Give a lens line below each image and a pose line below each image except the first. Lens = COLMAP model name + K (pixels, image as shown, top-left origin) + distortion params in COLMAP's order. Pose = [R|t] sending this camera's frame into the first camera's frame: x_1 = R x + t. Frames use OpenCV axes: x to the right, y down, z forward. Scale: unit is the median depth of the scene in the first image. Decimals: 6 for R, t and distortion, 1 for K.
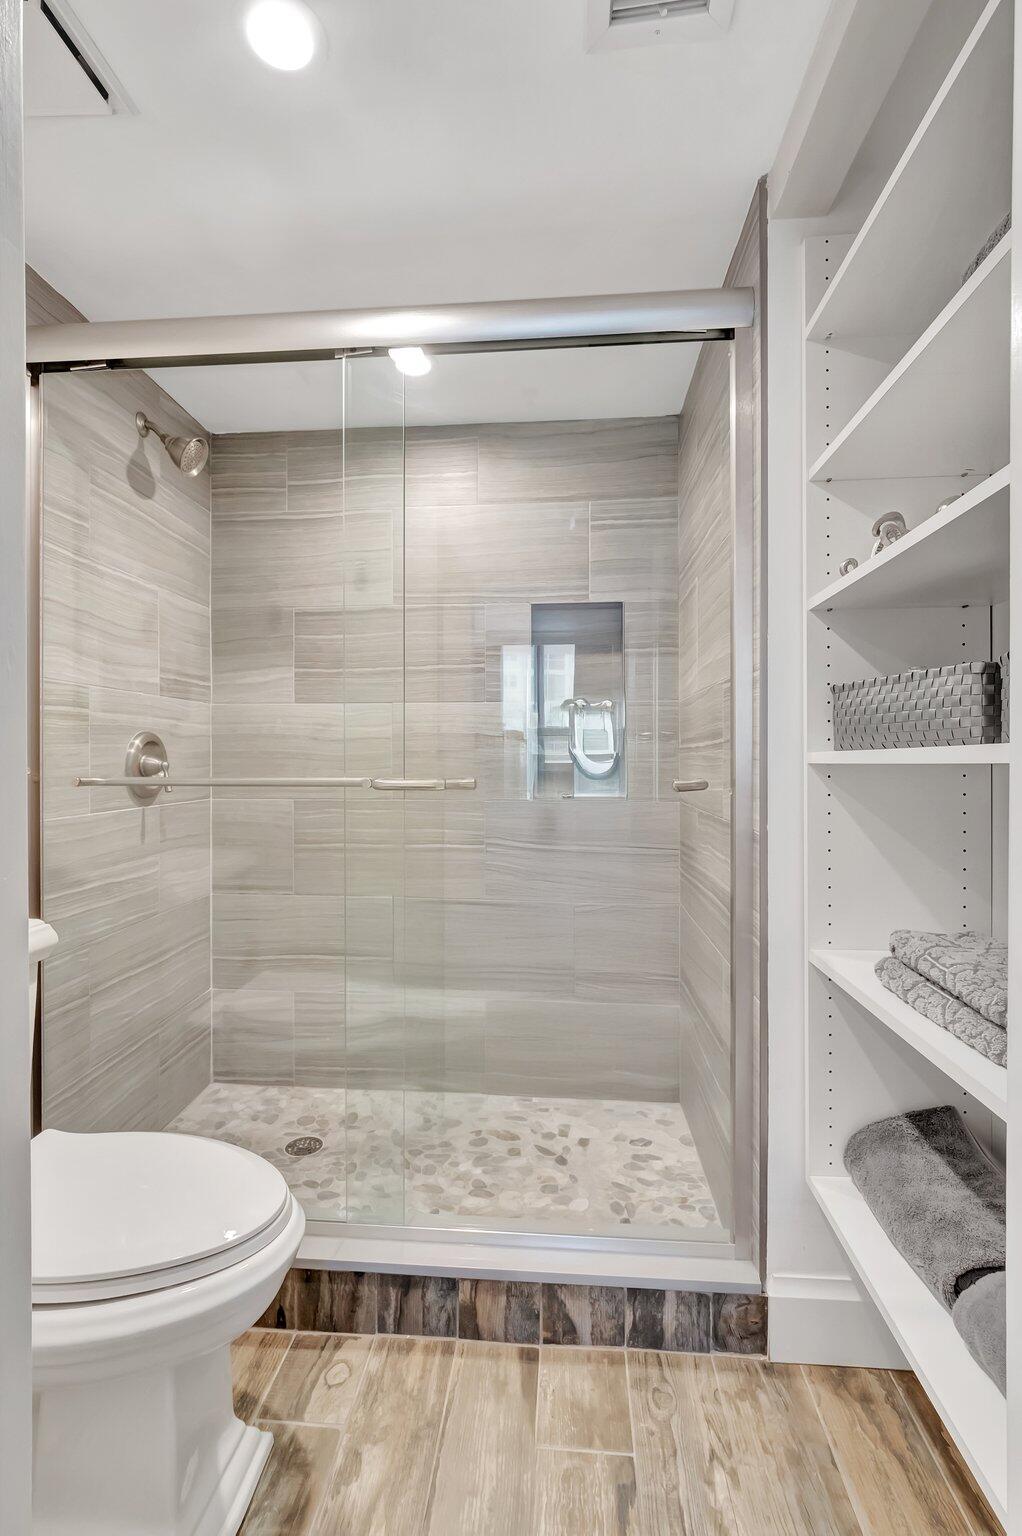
lens RADIAL K [[699.3, 0, 510.0], [0, 699.3, 763.3], [0, 0, 1]] dist [-0.003861, -0.000606]
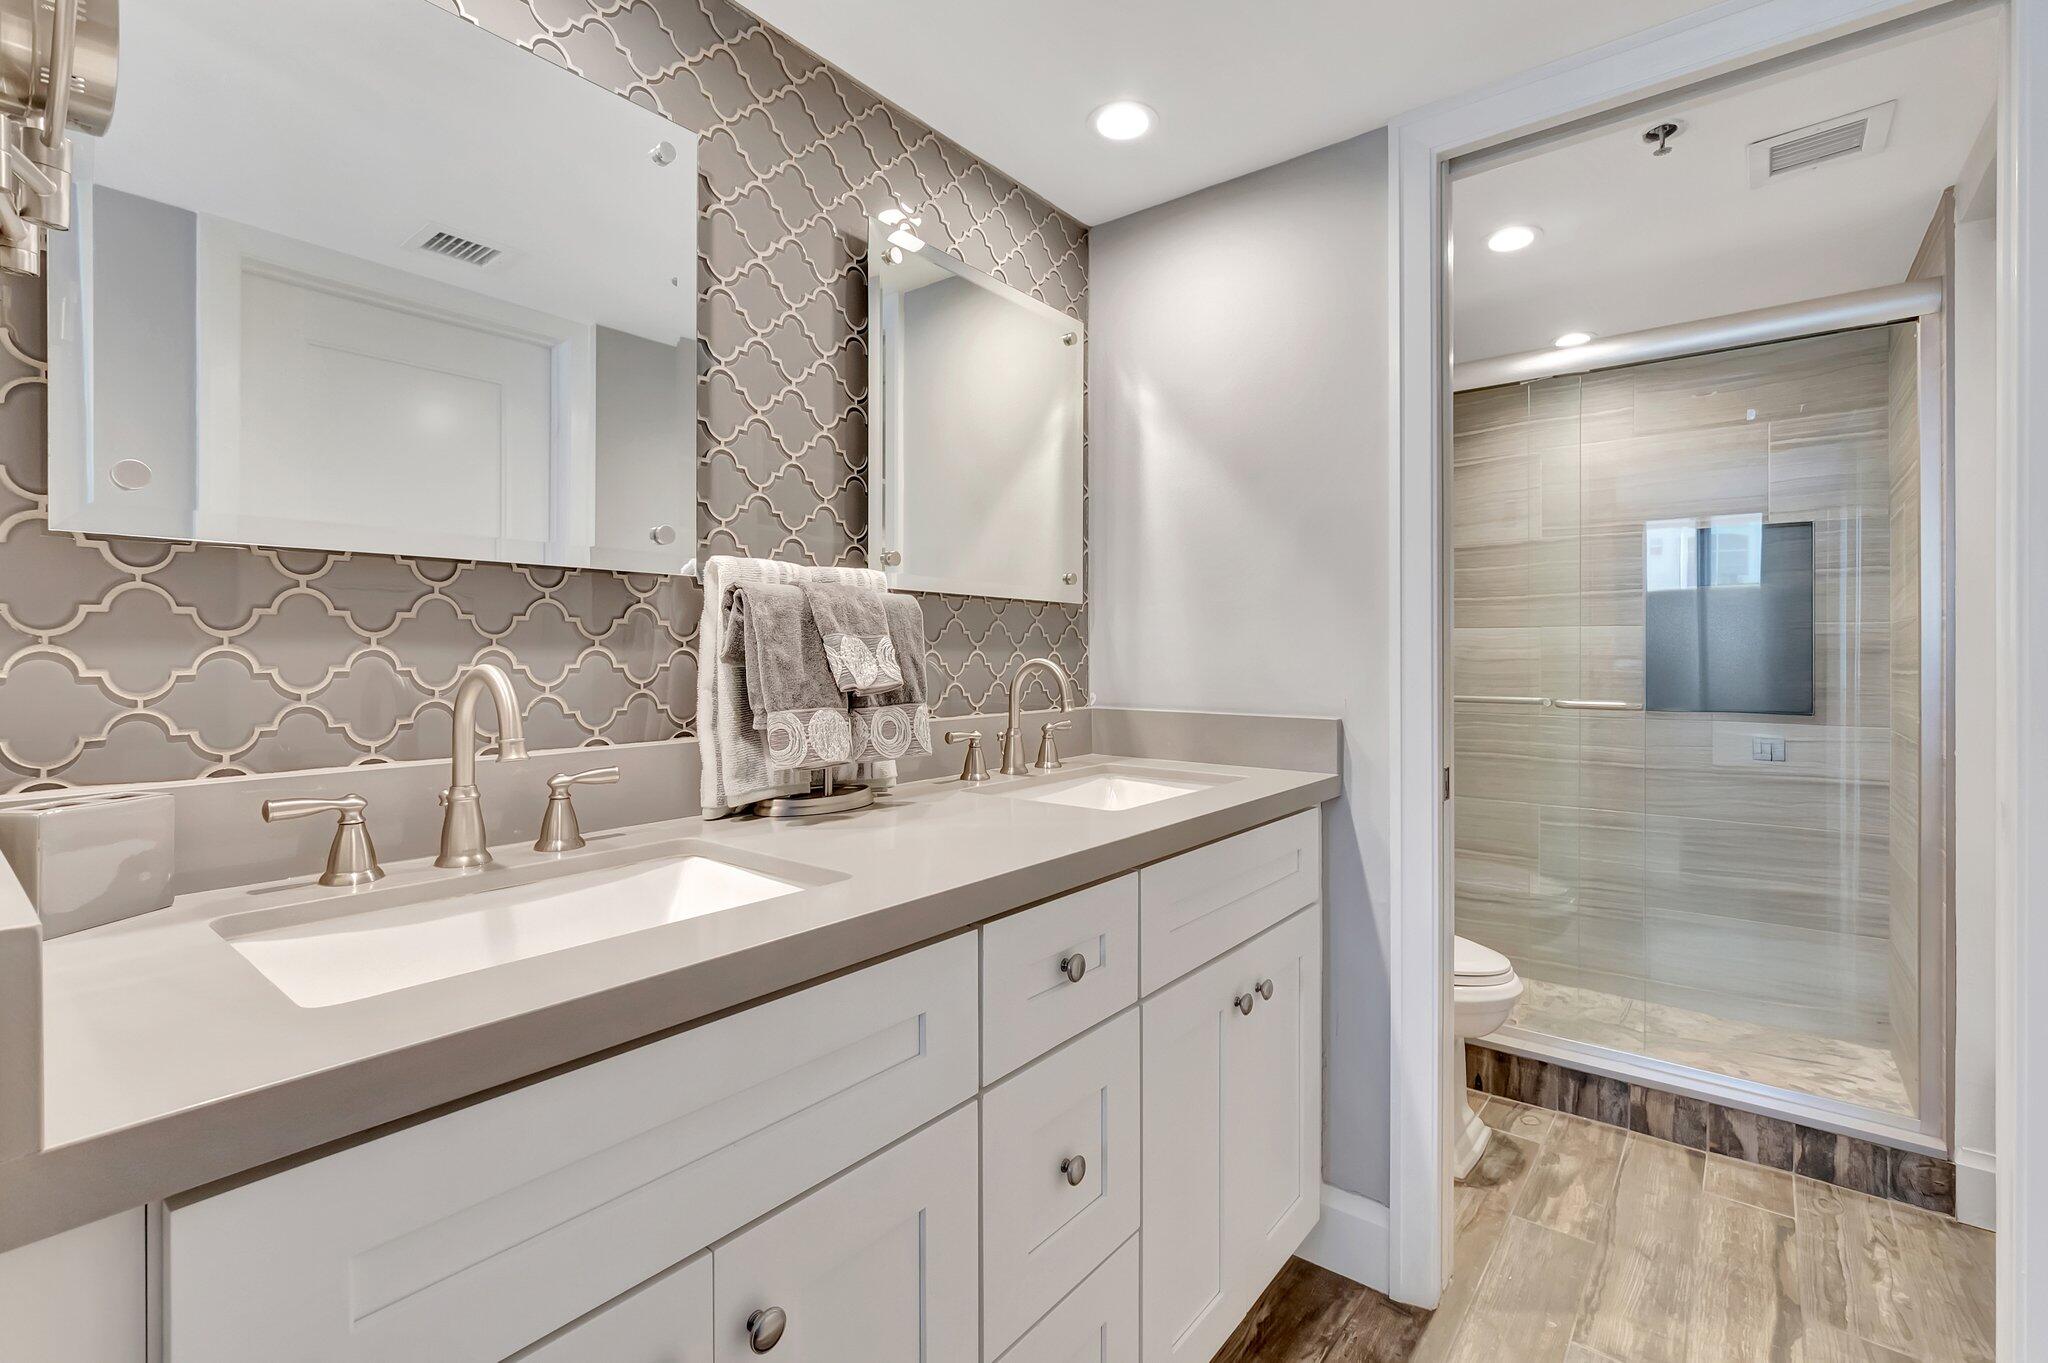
lens RADIAL K [[905.1, 0, 1051.8], [0, 905.1, 668.3], [0, 0, 1]] dist [0.003440, -0.001227]
pose [[0.836153, 0.003741, -0.548483, -0.051519], [-0.004224, 0.999991, 0.000380, -0.035699], [0.548479, 0.001999, 0.836162, -1.025461]]
